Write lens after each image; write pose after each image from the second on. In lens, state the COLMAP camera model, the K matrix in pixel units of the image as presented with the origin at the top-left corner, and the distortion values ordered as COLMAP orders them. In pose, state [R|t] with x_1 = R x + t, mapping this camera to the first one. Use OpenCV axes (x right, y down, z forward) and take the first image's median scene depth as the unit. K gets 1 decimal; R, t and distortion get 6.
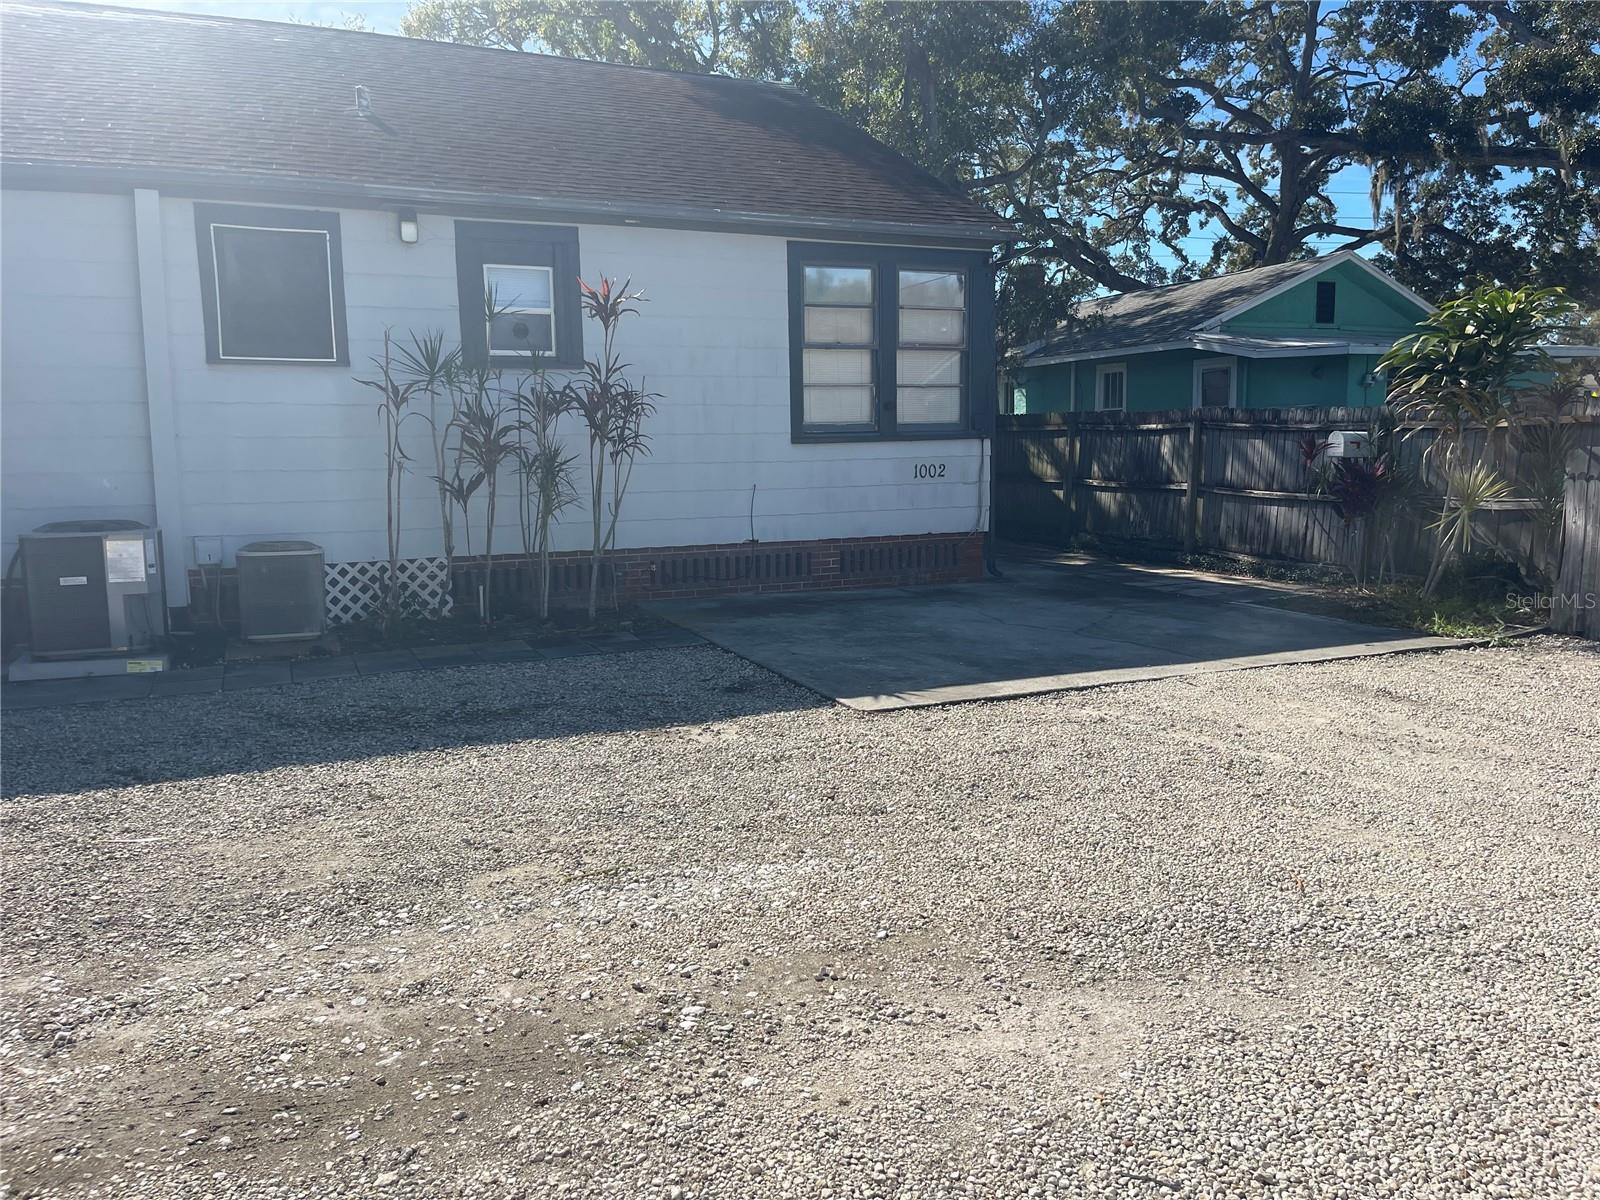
lens RADIAL K [[1217.9, 0, 801.9], [0, 1217.9, 593.0], [0, 0, 1]] dist [0.089159, -0.110900]
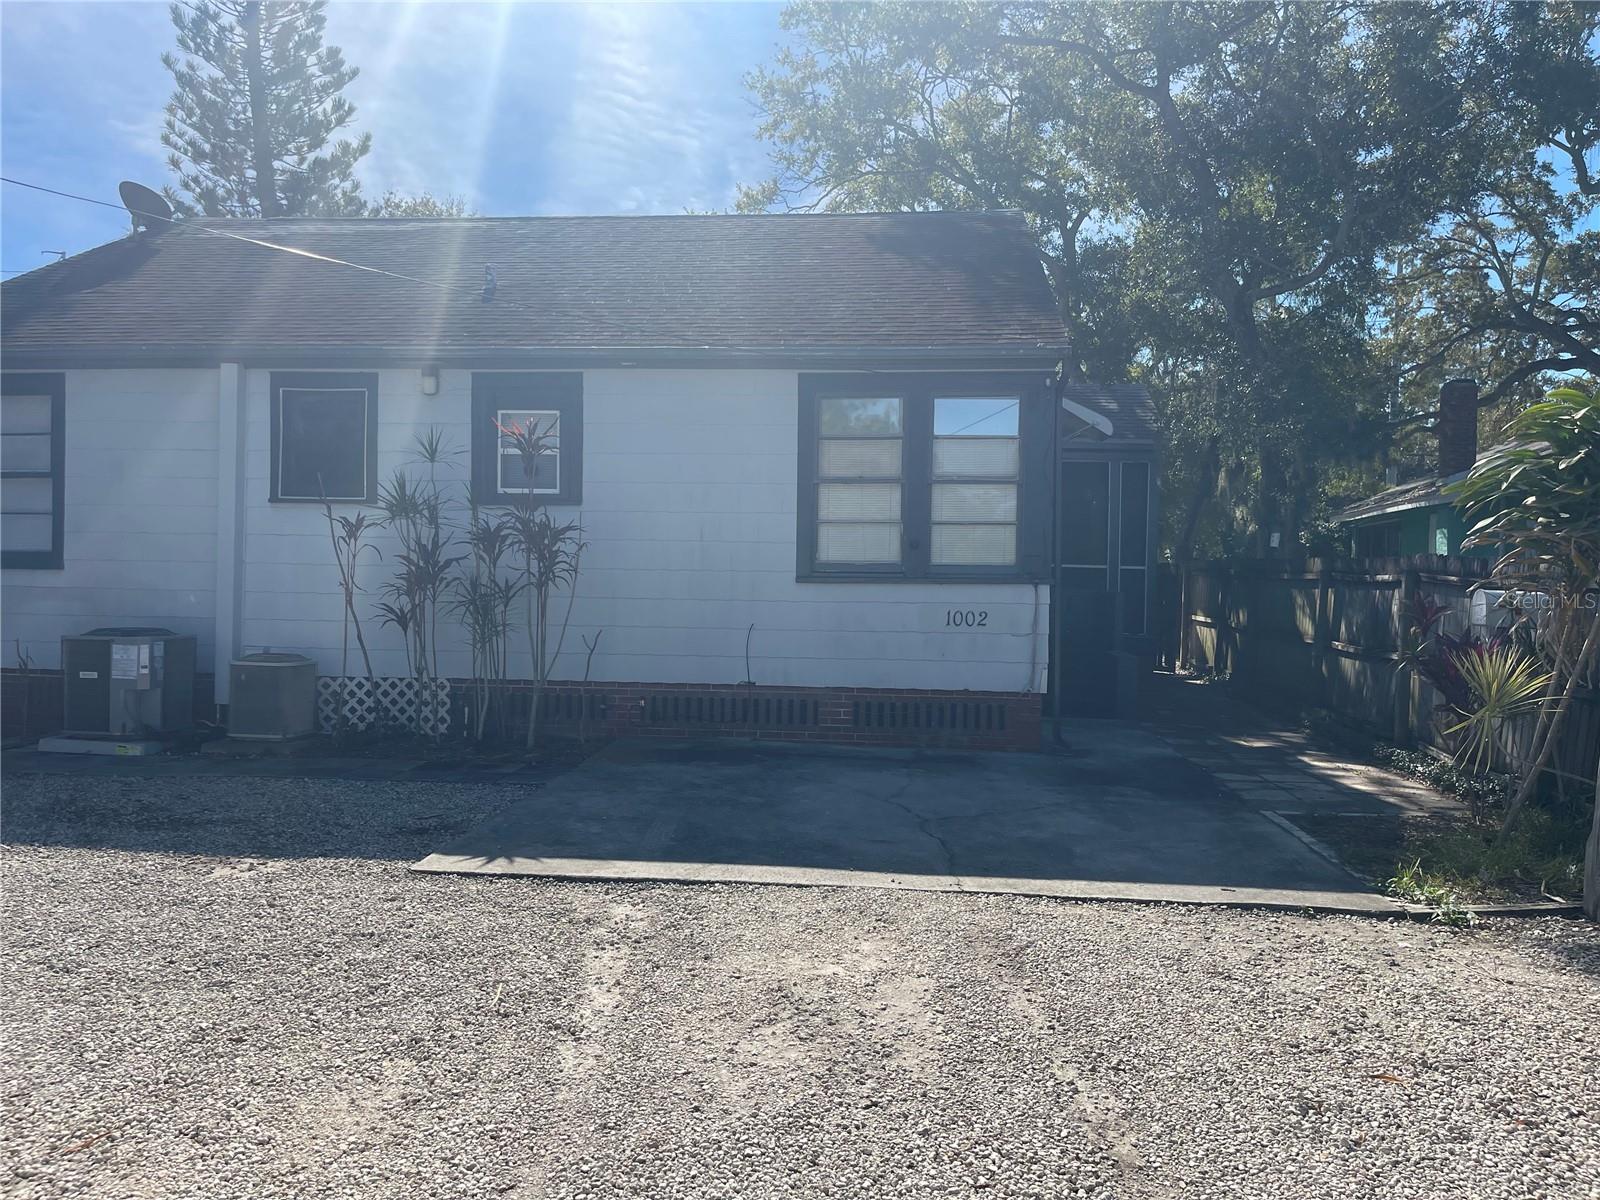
lens RADIAL K [[1217.9, 0, 801.9], [0, 1217.9, 593.0], [0, 0, 1]] dist [0.089159, -0.110900]
pose [[0.864692, 0.033458, -0.501187, 0.460613], [-0.088740, 0.992260, -0.086862, -0.033292], [0.494402, 0.119584, 0.860968, 0.194716]]
